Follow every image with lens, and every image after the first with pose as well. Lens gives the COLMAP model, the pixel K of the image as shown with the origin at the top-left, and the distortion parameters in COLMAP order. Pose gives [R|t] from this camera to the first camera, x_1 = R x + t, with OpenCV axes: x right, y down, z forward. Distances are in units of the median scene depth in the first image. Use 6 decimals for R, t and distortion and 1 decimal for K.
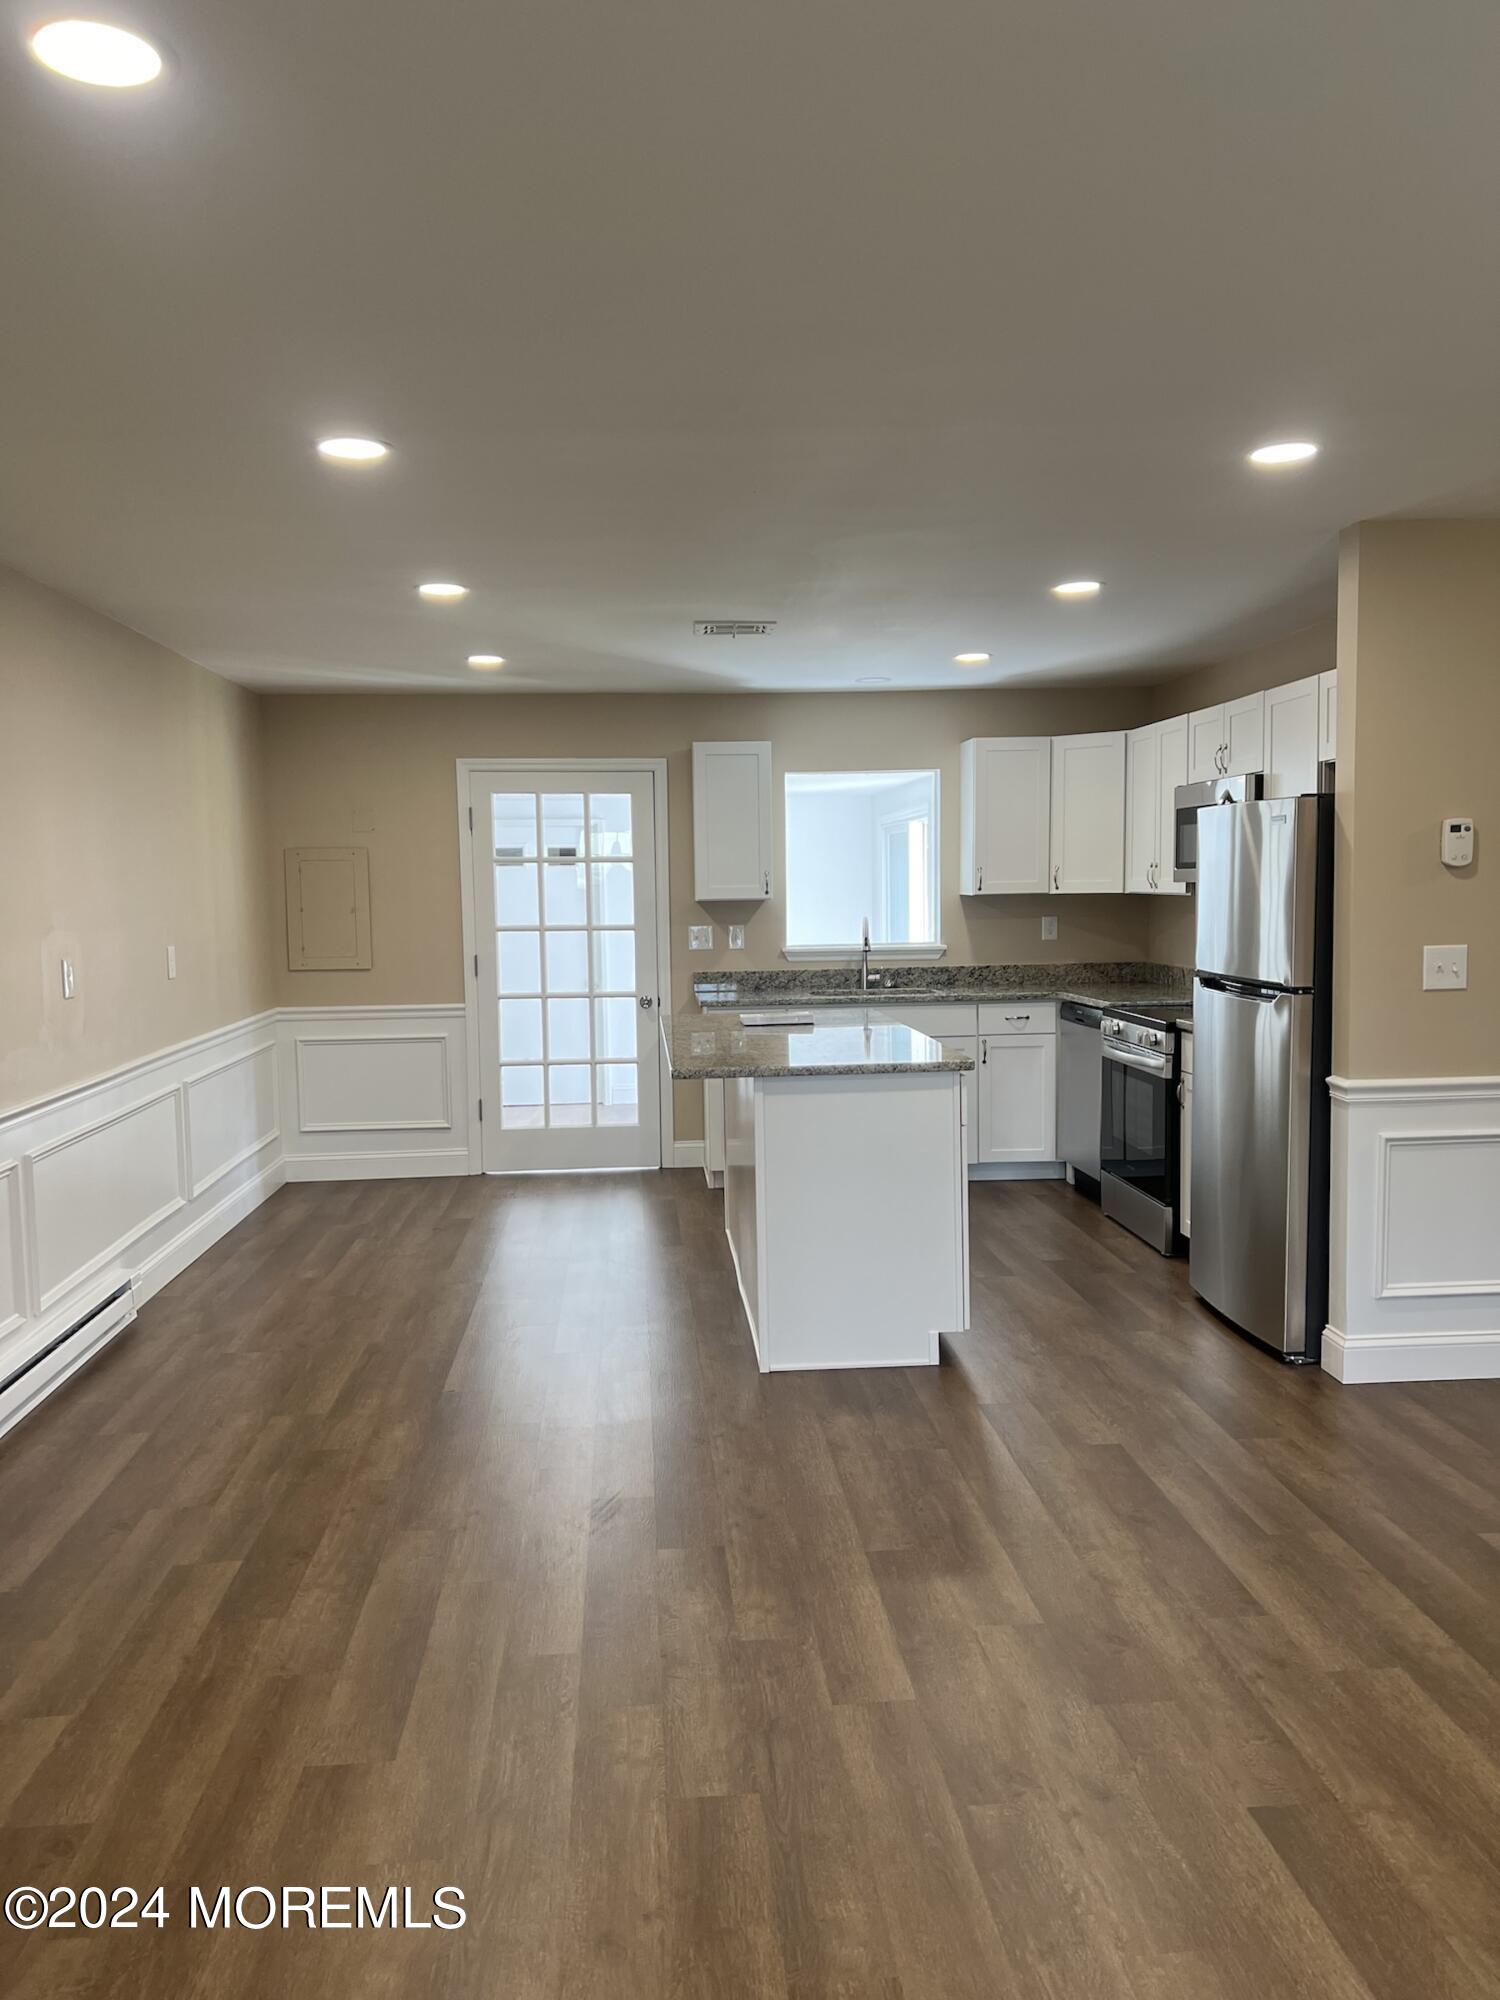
lens RADIAL K [[1493.7, 0, 729.8], [0, 1493.7, 1005.2], [0, 0, 1]] dist [0.028278, -0.003603]
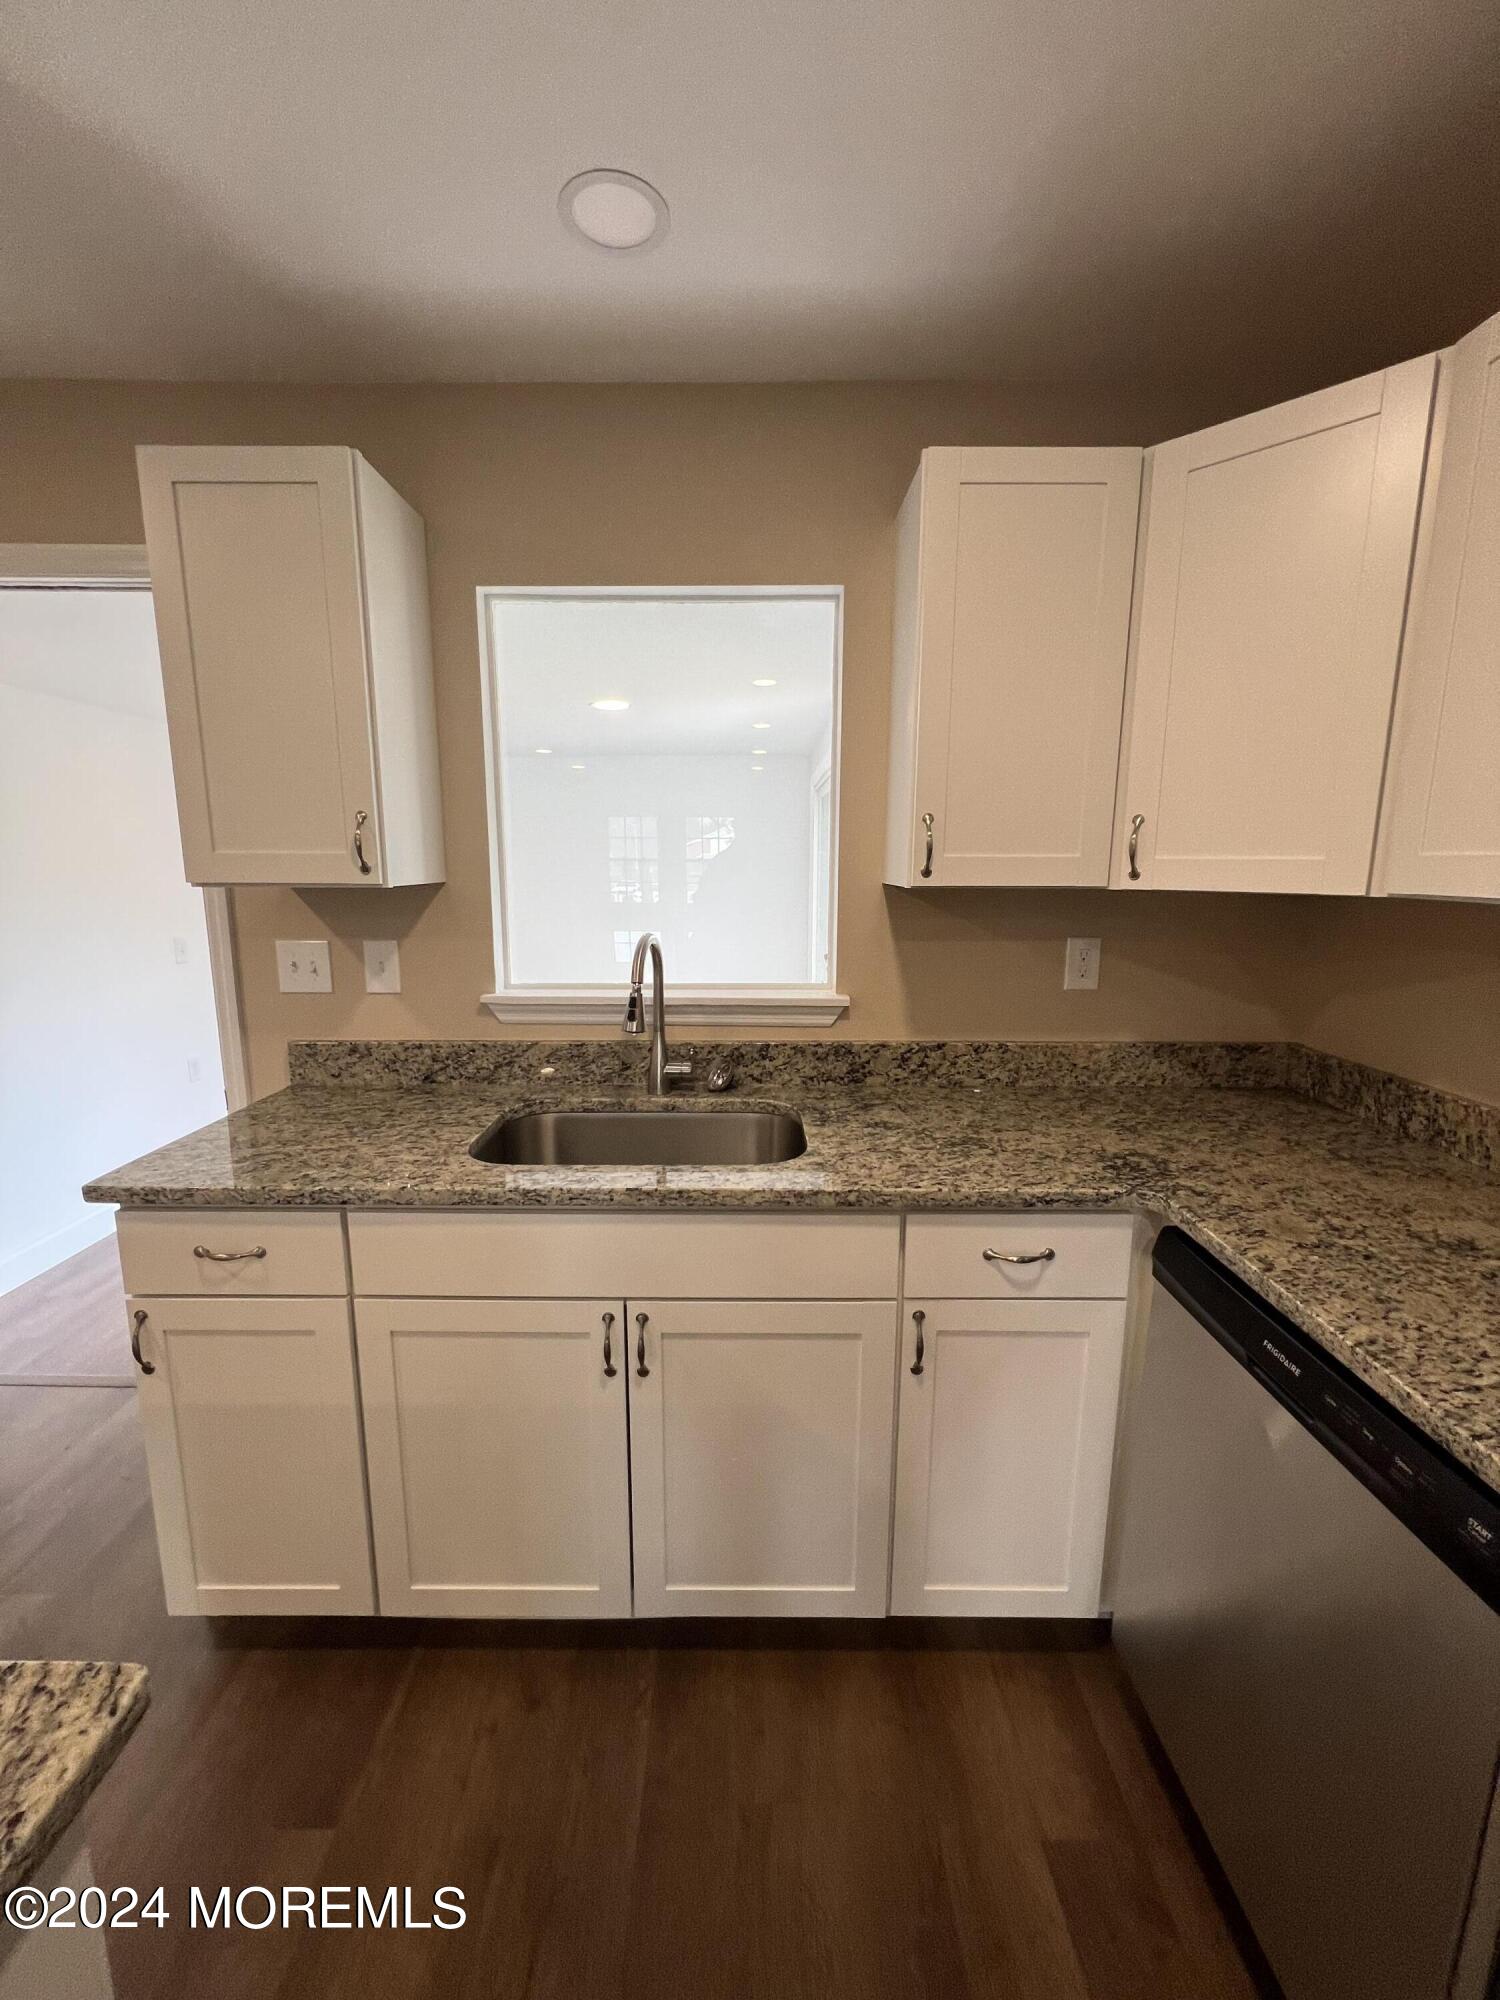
lens RADIAL K [[799.2, 0, 748.2], [0, 799.2, 996.4], [0, 0, 1]] dist [-0.001303, 0.000172]
pose [[0.997541, 0.032219, -0.062240, 0.138914], [-0.026845, 0.995991, 0.085334, -0.064216], [0.064740, -0.083453, 0.994407, 0.813462]]
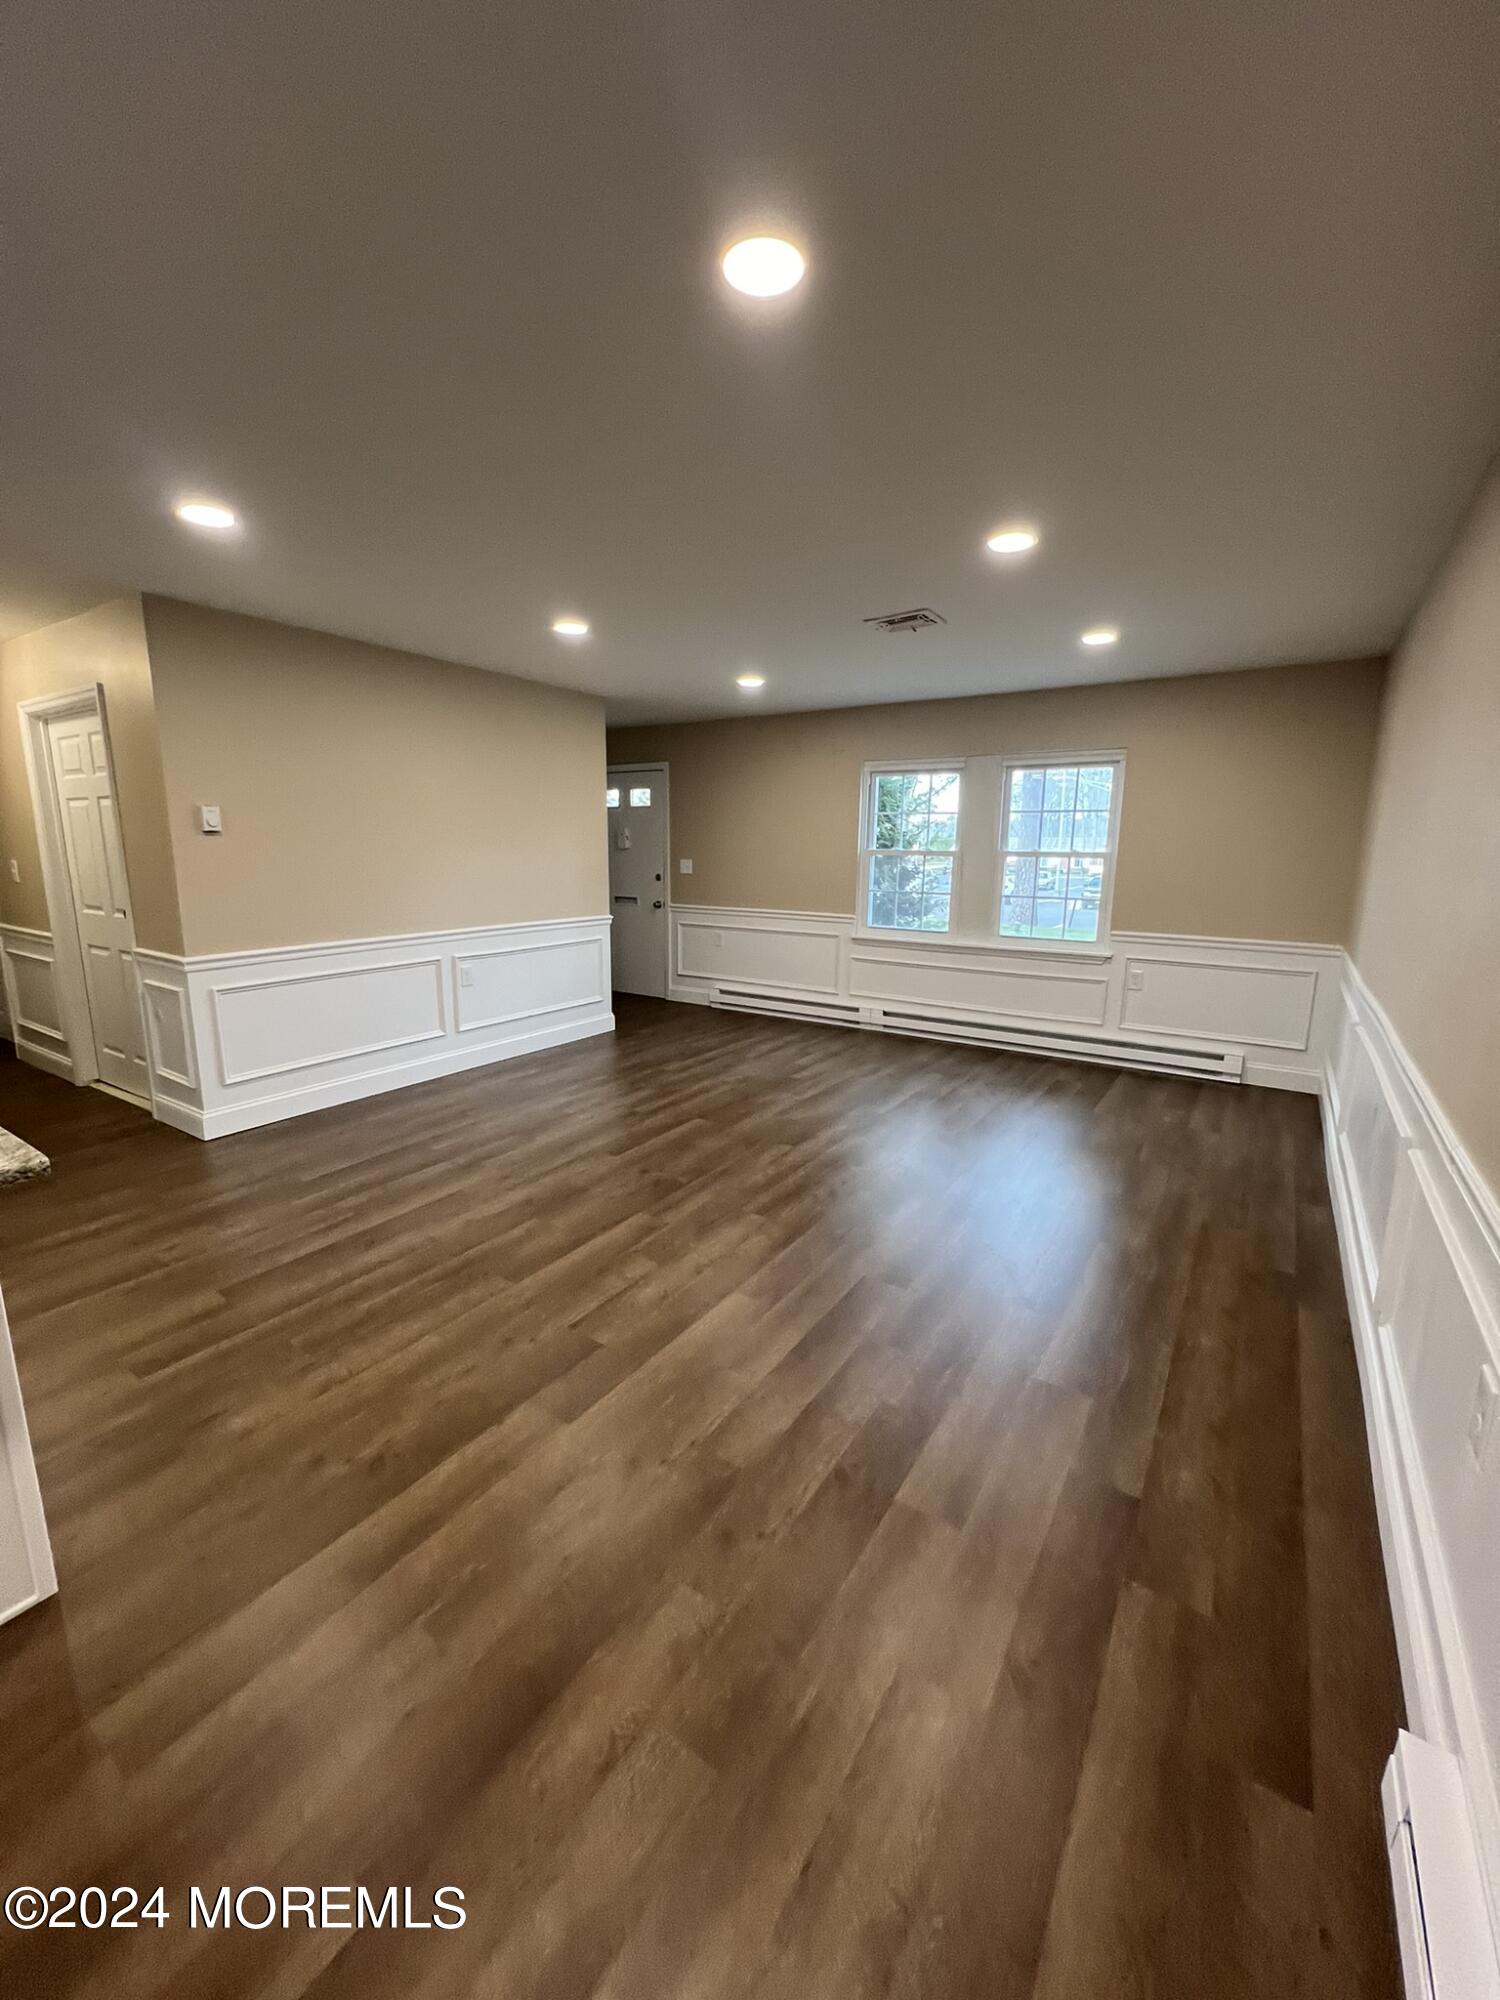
lens RADIAL K [[799.2, 0, 752.0], [0, 799.2, 993.2], [0, 0, 1]] dist [-0.001303, 0.000172]
pose [[-0.798462, -0.101417, 0.593442, -0.242549], [0.053742, 0.969768, 0.238039, -0.040633], [-0.599642, 0.221958, -0.768872, 0.636705]]
